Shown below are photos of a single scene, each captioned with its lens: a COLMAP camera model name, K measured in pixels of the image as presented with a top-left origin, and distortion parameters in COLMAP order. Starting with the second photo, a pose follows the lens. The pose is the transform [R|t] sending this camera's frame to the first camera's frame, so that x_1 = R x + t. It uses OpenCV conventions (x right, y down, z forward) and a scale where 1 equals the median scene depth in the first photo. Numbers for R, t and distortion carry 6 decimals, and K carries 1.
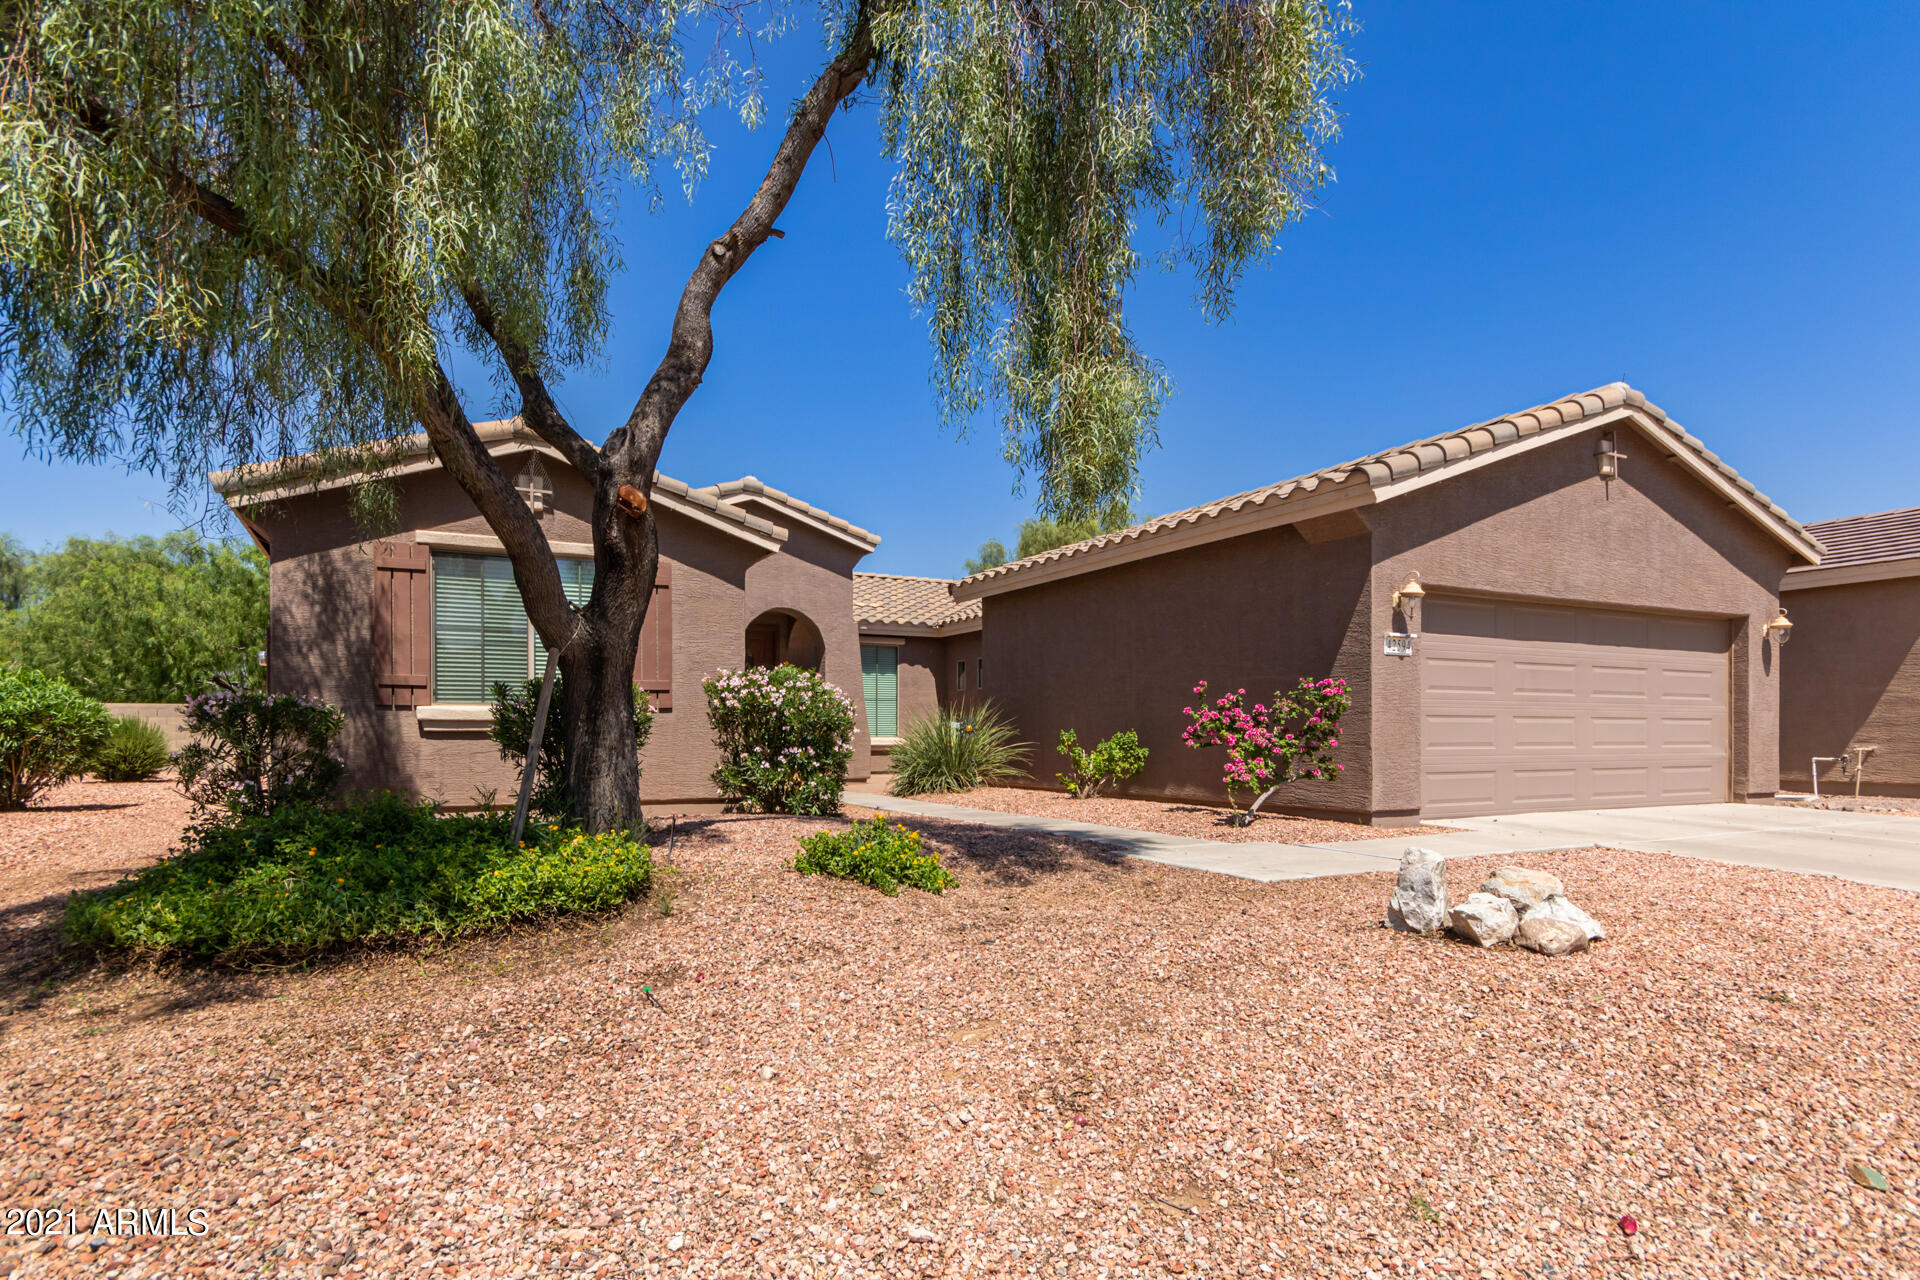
lens RADIAL K [[1013.8, 0, 906.3], [0, 1013.8, 735.5], [0, 0, 1]] dist [0.011117, 0.000270]
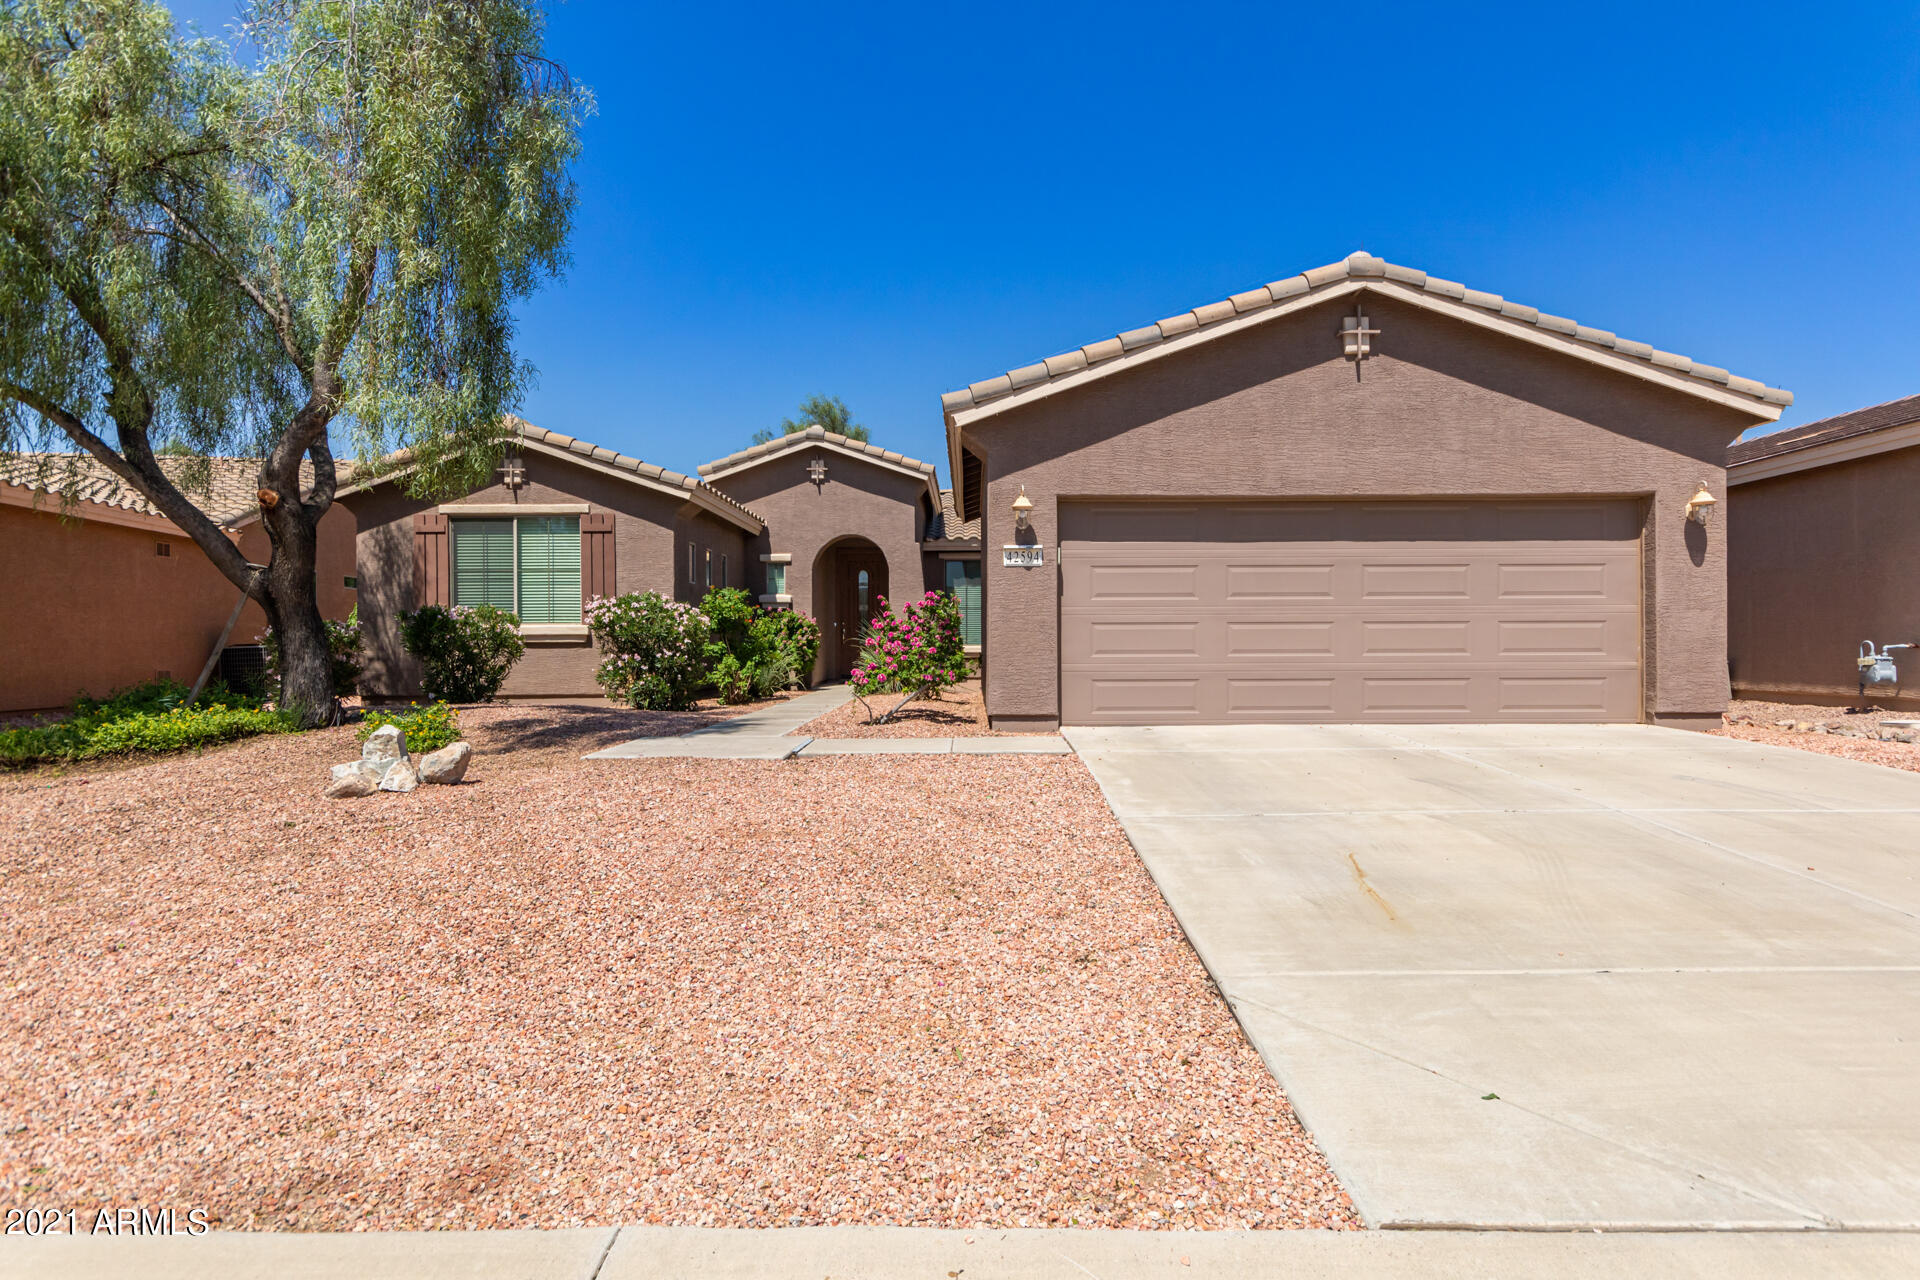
lens RADIAL K [[1024.7, 0, 960.0], [0, 1024.7, 640.0], [0, 0, 1]] dist [0.009935, -0.000414]
pose [[0.894649, -0.007965, -0.446698, 0.801712], [0.004412, 0.999950, -0.008993, 0.004968], [0.446747, 0.006075, 0.894640, 0.029722]]
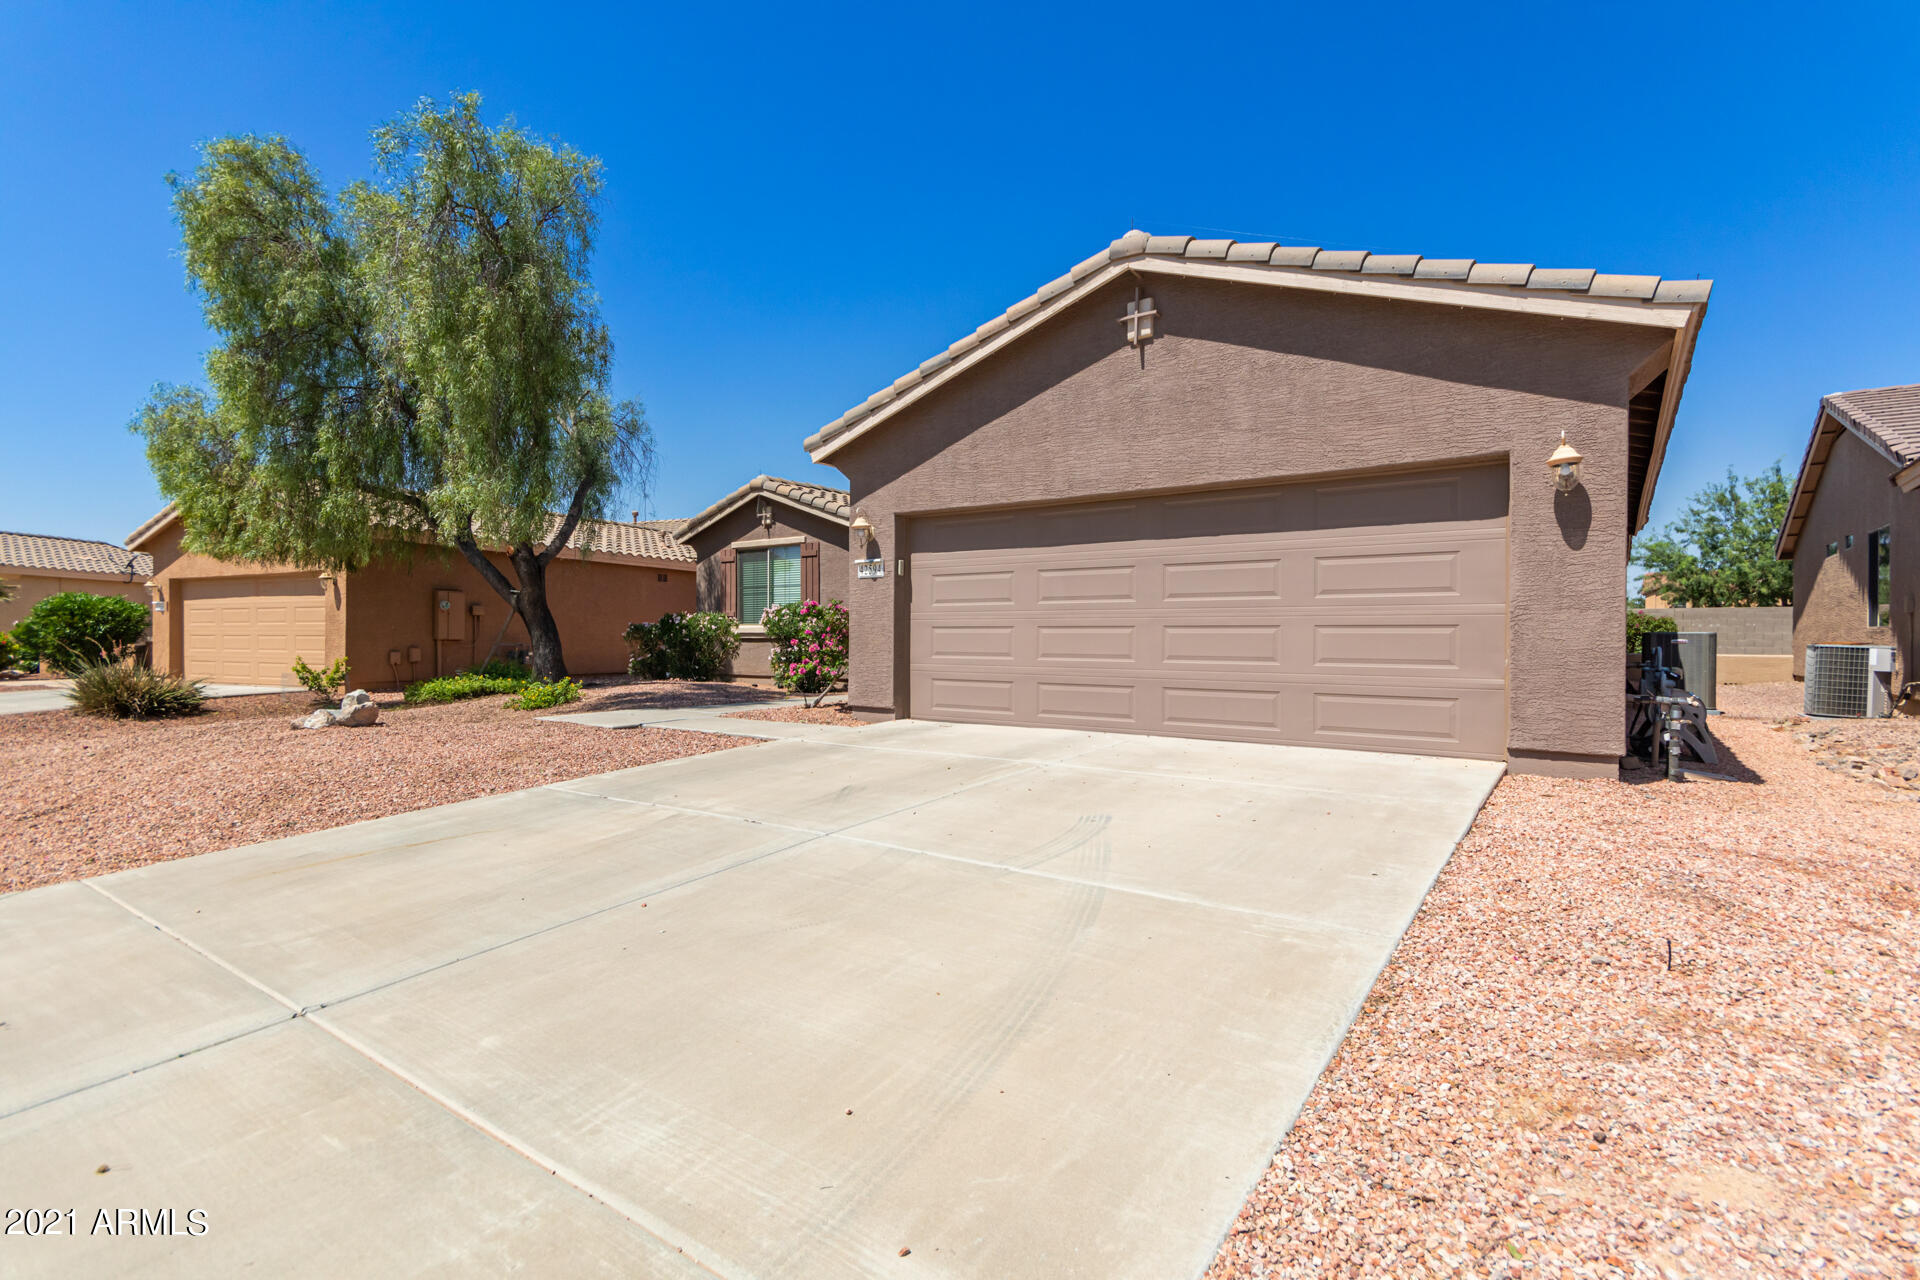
lens RADIAL K [[886.1, 0, 960.0], [0, 886.1, 640.0], [0, 0, 1]] dist [0.001214, 0.000290]
pose [[0.474836, 0.003383, -0.880068, 1.302132], [-0.005881, 0.999982, 0.000671, -0.006249], [0.880054, 0.004857, 0.474848, 0.535492]]
